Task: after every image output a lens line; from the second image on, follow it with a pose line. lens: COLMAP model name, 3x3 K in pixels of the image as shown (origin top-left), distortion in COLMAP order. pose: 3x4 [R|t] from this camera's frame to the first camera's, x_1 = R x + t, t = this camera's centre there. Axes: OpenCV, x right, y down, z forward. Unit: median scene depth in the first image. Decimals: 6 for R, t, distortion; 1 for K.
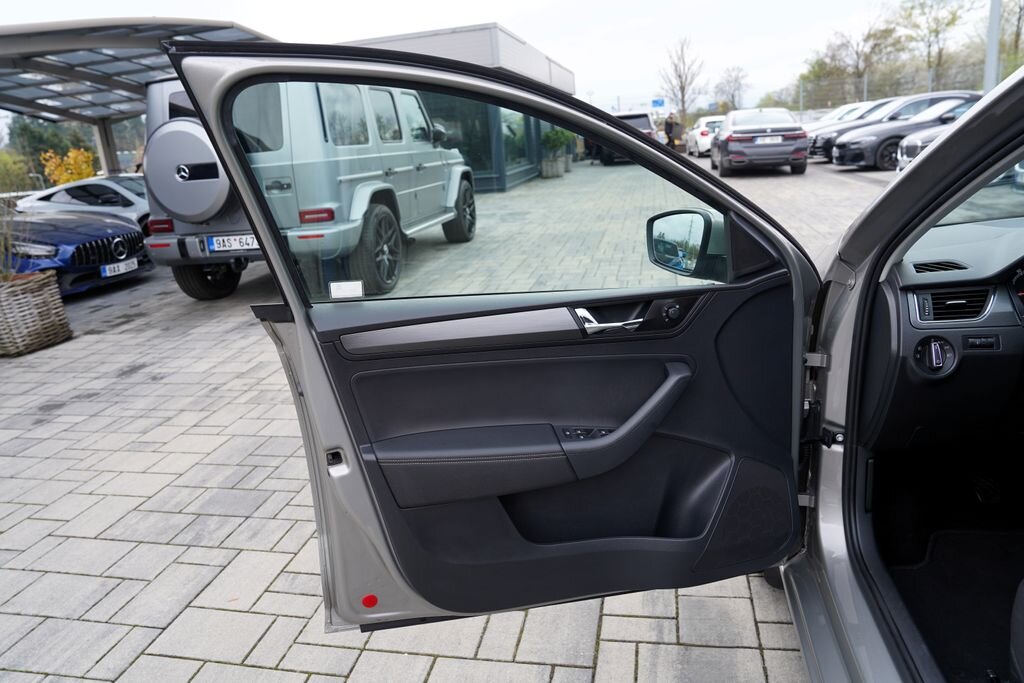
lens RADIAL K [[706.6, 0, 509.6], [0, 706.6, 333.9], [0, 0, 1]] dist [-0.099899, 0.071051]
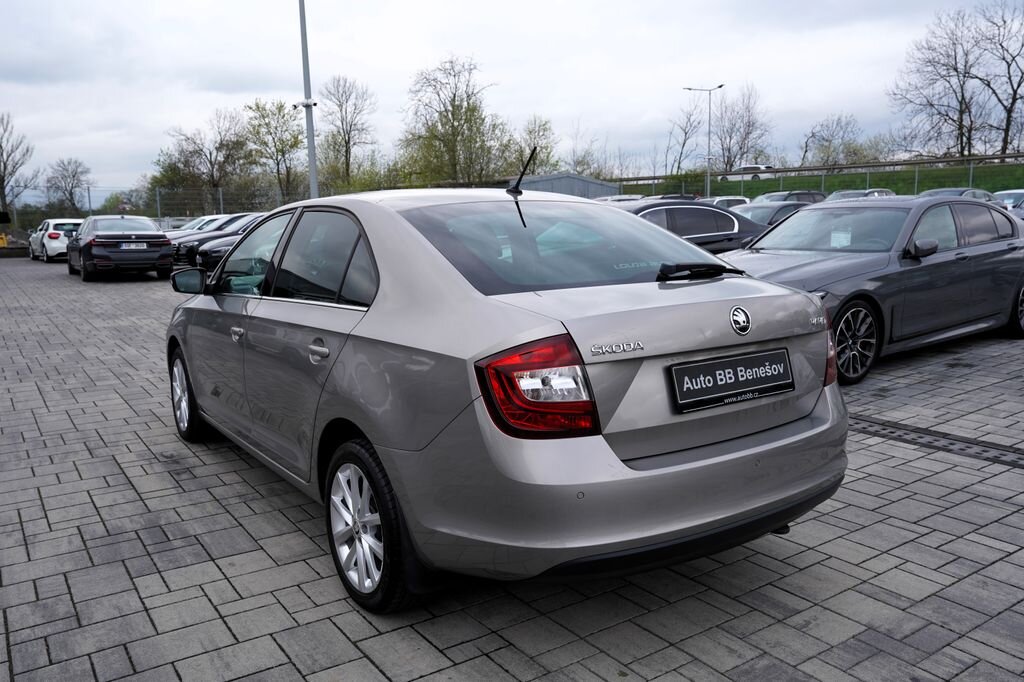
lens RADIAL K [[795.9, 0, 518.9], [0, 795.9, 336.4], [0, 0, 1]] dist [-0.047859, 0.047536]
pose [[0.686167, -0.029583, 0.726843, -0.164844], [0.147005, 0.984197, -0.098720, 0.097935], [-0.712436, 0.174587, 0.679672, -0.335194]]
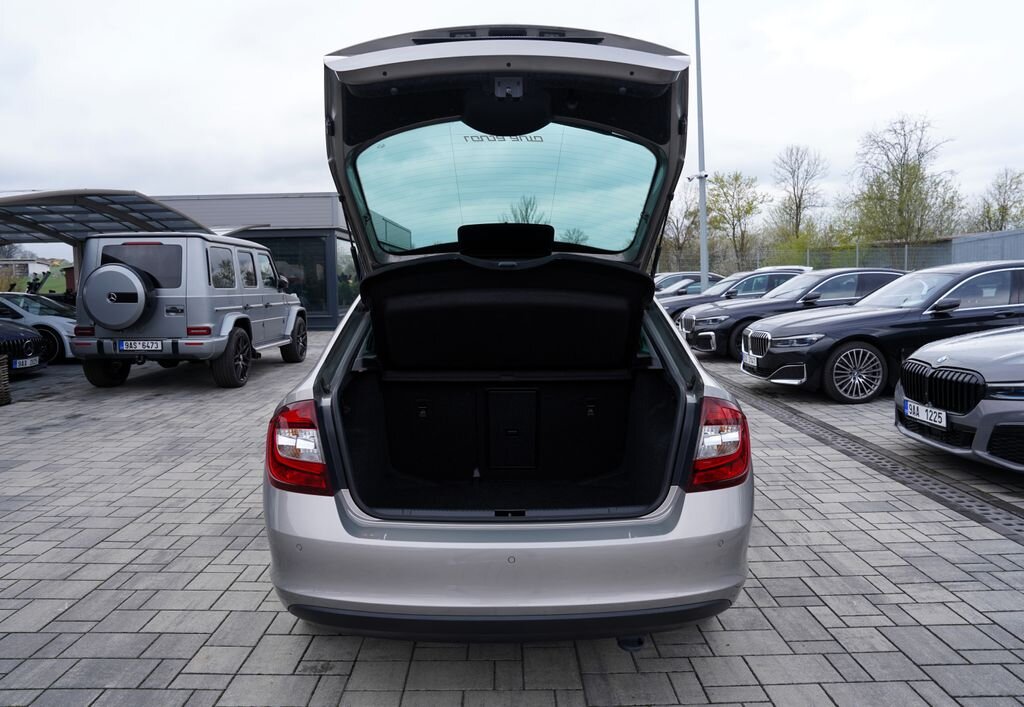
lens RADIAL K [[730.4, 0, 515.6], [0, 730.4, 348.2], [0, 0, 1]] dist [-0.101524, 0.068838]
pose [[0.974202, 0.053593, 0.219223, 0.039772], [-0.011513, 0.981931, -0.188889, 0.103680], [-0.225385, 0.181492, 0.957216, -0.435337]]
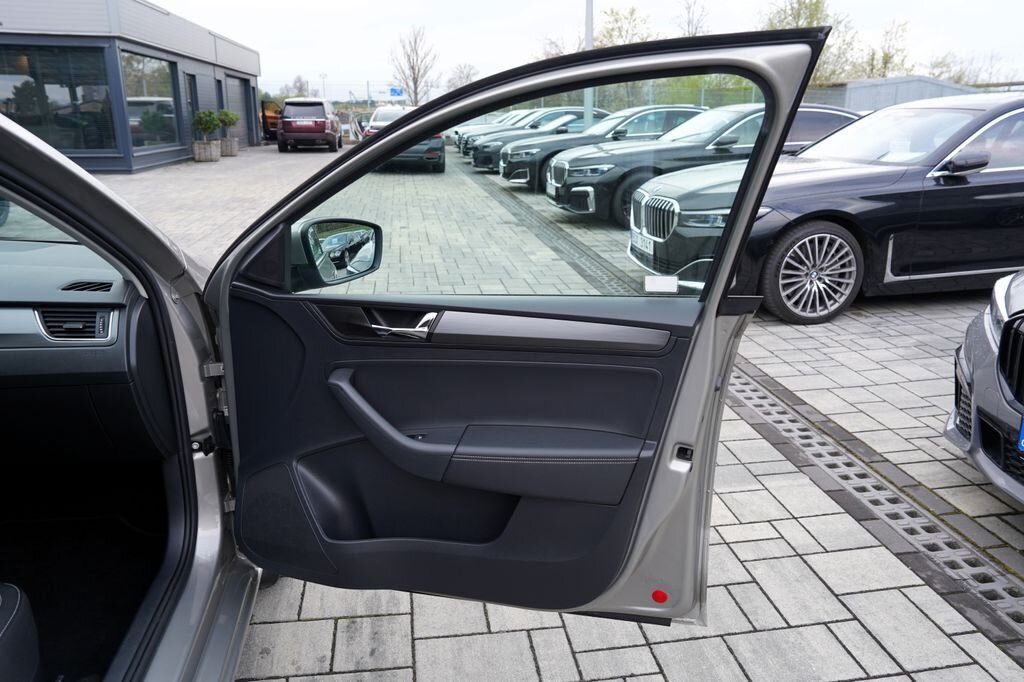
lens RADIAL K [[706.6, 0, 513.2], [0, 706.6, 337.9], [0, 0, 1]] dist [-0.099899, 0.071051]
pose [[0.932227, -0.010872, 0.361712, 0.260966], [0.003098, 0.999752, 0.022066, -0.009006], [-0.361862, -0.019450, 0.932029, -0.058061]]
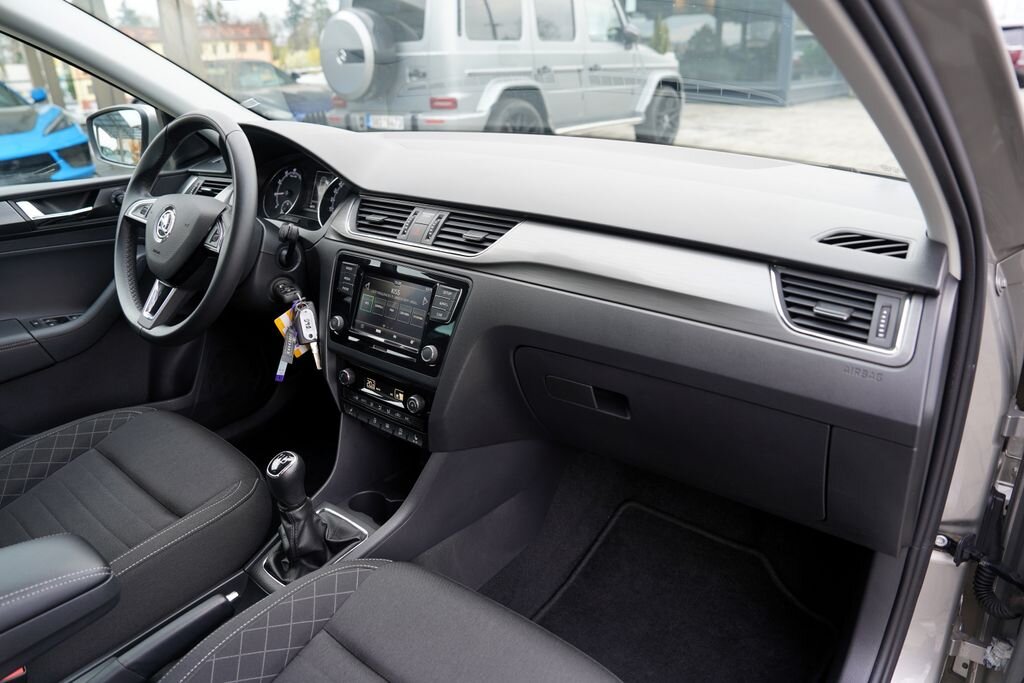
lens RADIAL K [[706.6, 0, 499.7], [0, 706.6, 317.0], [0, 0, 1]] dist [-0.099899, 0.071051]
pose [[0.876277, 0.219263, -0.429024, 0.228142], [-0.170432, 0.973939, 0.149650, -0.013429], [0.450656, -0.058015, 0.890811, 0.020994]]
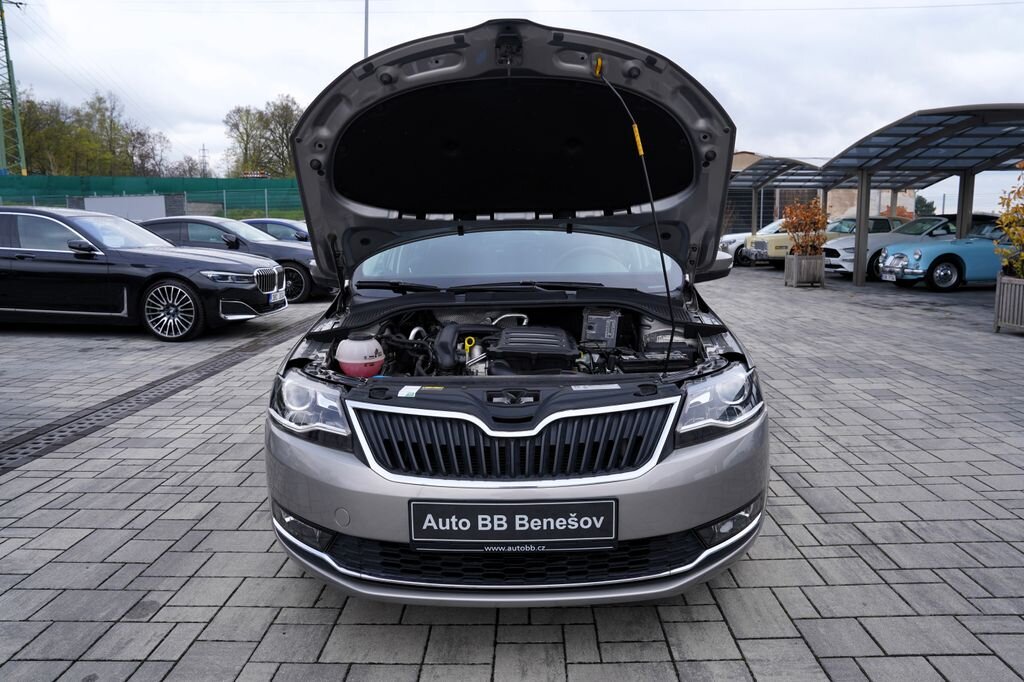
lens RADIAL K [[706.6, 0, 514.4], [0, 706.6, 342.6], [0, 0, 1]] dist [-0.099899, 0.071051]
pose [[-0.980188, 0.120303, -0.157348, 0.223642], [0.042561, 0.903782, 0.425872, -0.143234], [0.193441, 0.410738, -0.890996, 0.475522]]
